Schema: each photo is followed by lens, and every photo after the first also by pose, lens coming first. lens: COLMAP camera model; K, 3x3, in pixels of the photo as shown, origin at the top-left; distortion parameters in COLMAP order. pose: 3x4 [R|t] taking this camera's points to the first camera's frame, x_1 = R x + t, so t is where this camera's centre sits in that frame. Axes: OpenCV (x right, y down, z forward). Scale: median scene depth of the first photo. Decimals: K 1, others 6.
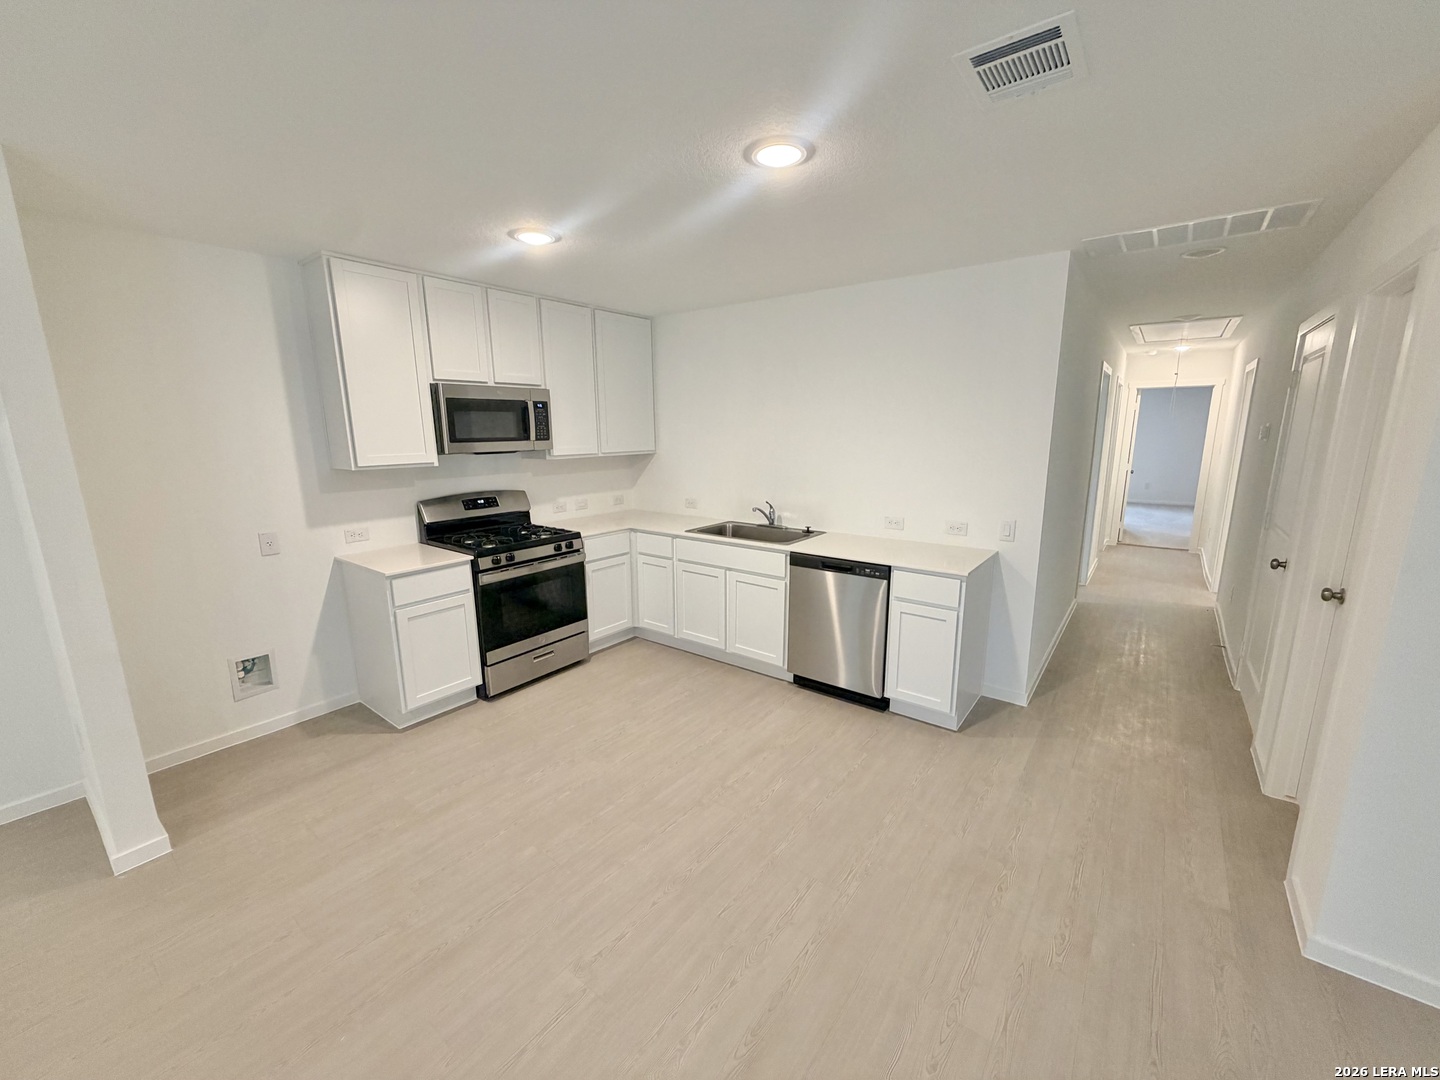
lens RADIAL K [[574.7, 0, 717.4], [0, 574.7, 543.4], [0, 0, 1]] dist [-0.000976, 0.000009]
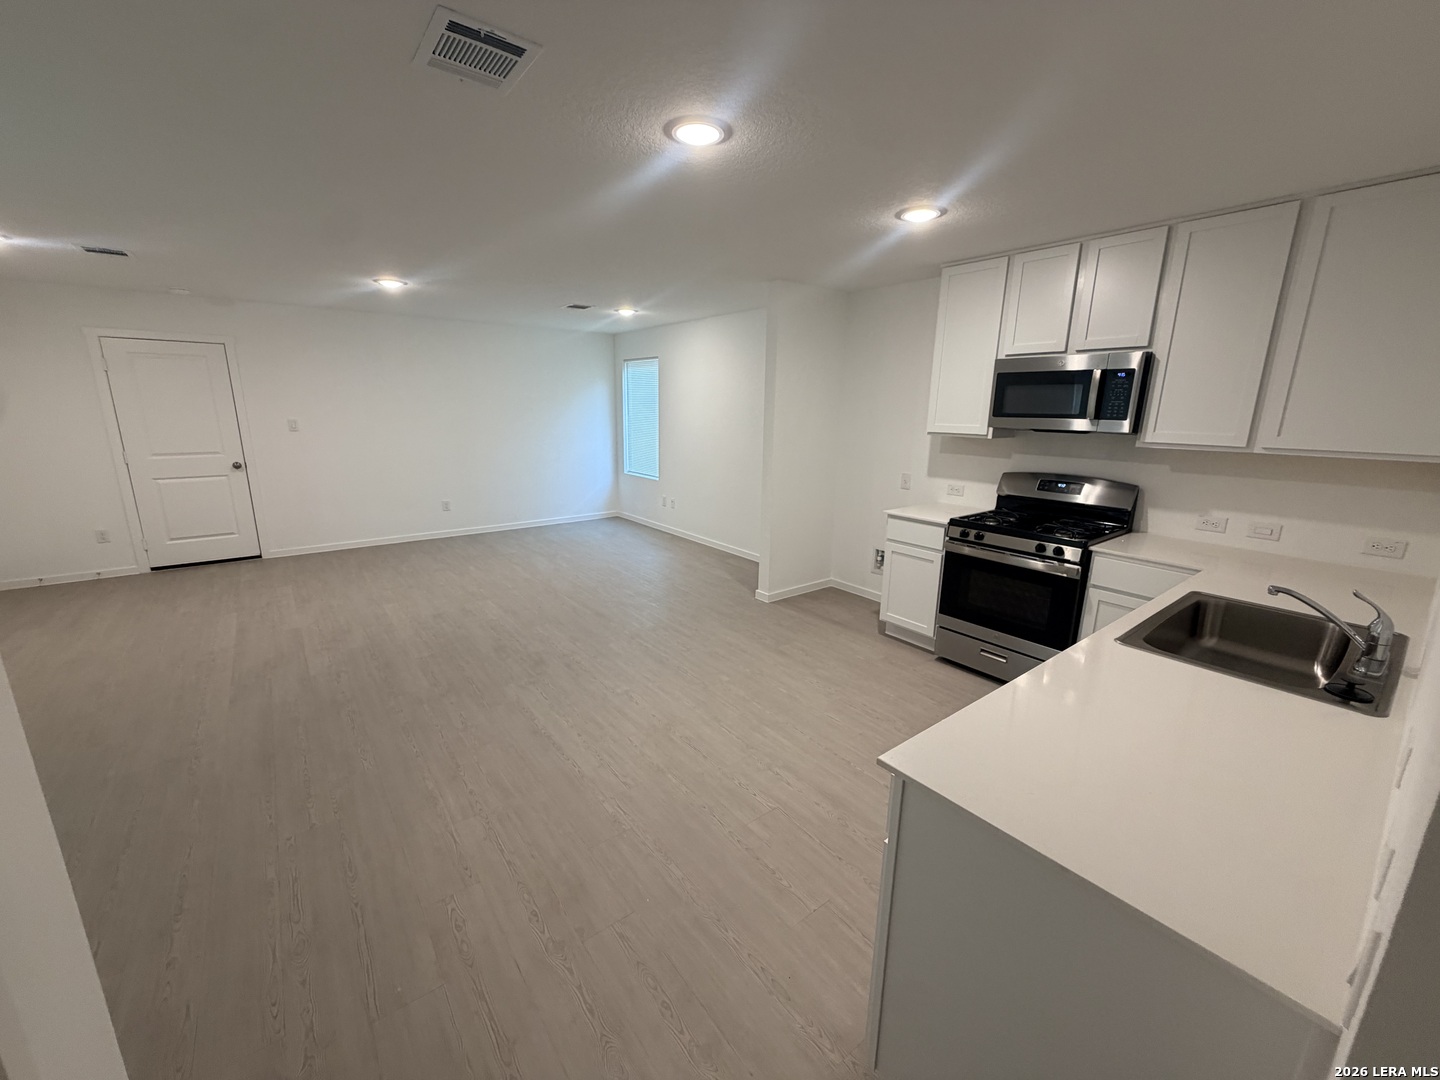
lens RADIAL K [[574.7, 0, 717.4], [0, 574.7, 543.4], [0, 0, 1]] dist [-0.000976, 0.000009]
pose [[-0.254272, 0.231030, -0.939133, 0.641680], [-0.203598, 0.936501, 0.285507, -0.144955], [0.945459, 0.263802, -0.191089, 0.732610]]
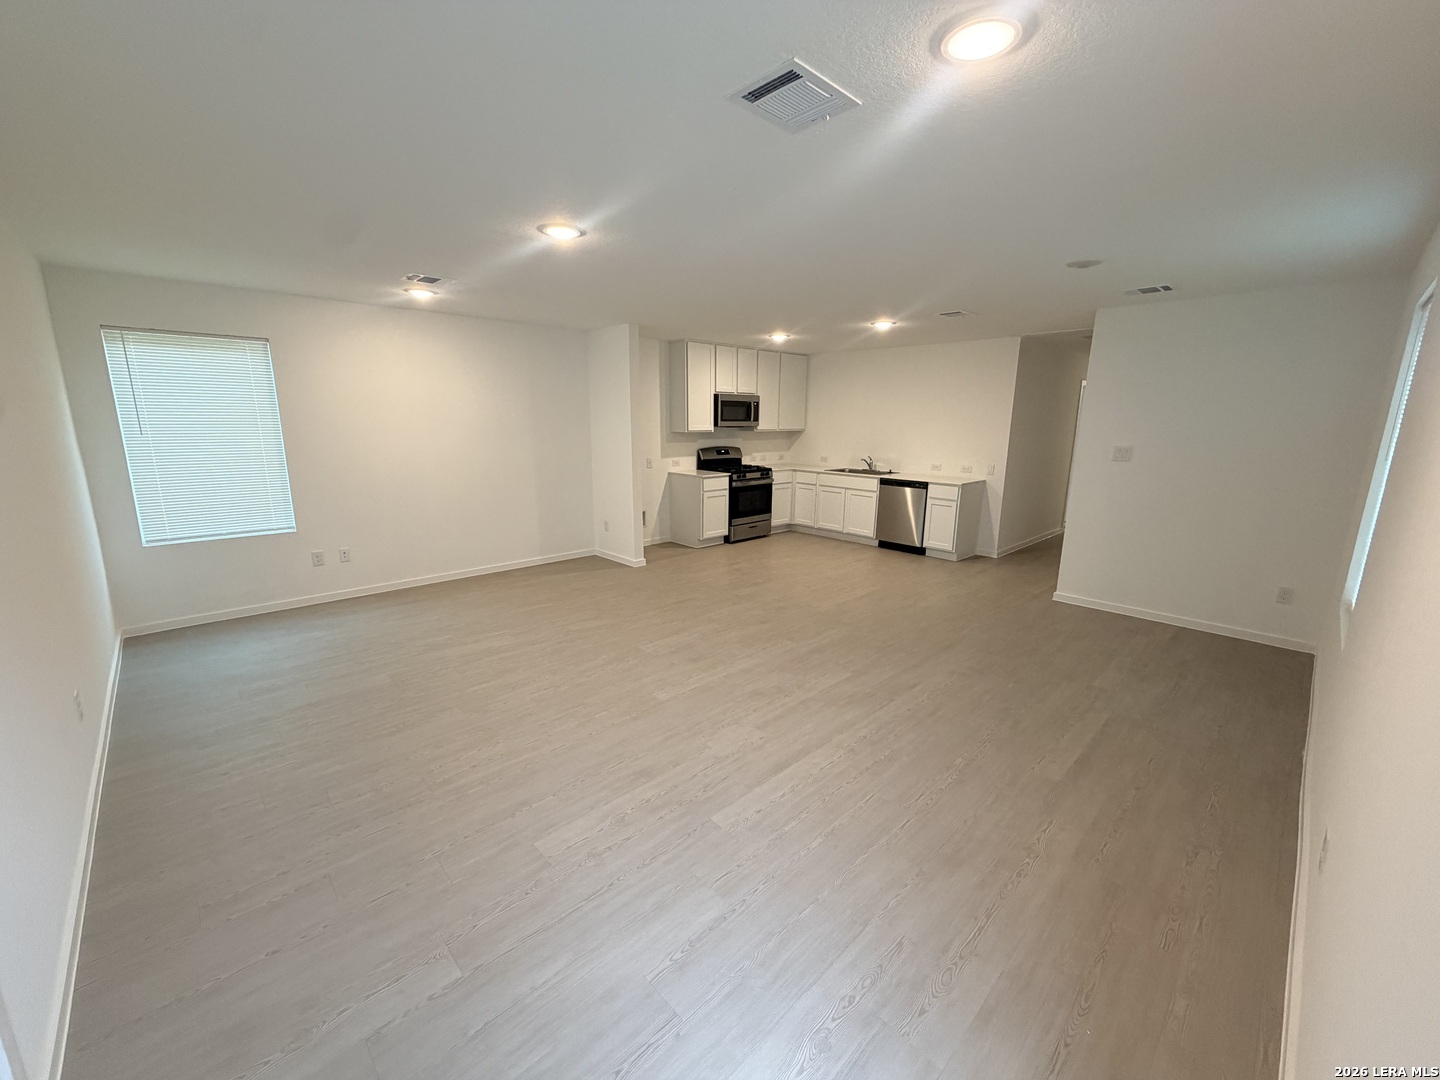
lens RADIAL K [[576.8, 0, 715.3], [0, 576.8, 537.4], [0, 0, 1]] dist [-0.000764, -0.000015]
pose [[0.986789, 0.049816, -0.154163, -0.119686], [-0.048799, 0.998755, 0.010376, 0.223425], [0.154487, -0.002716, 0.987991, -1.071317]]
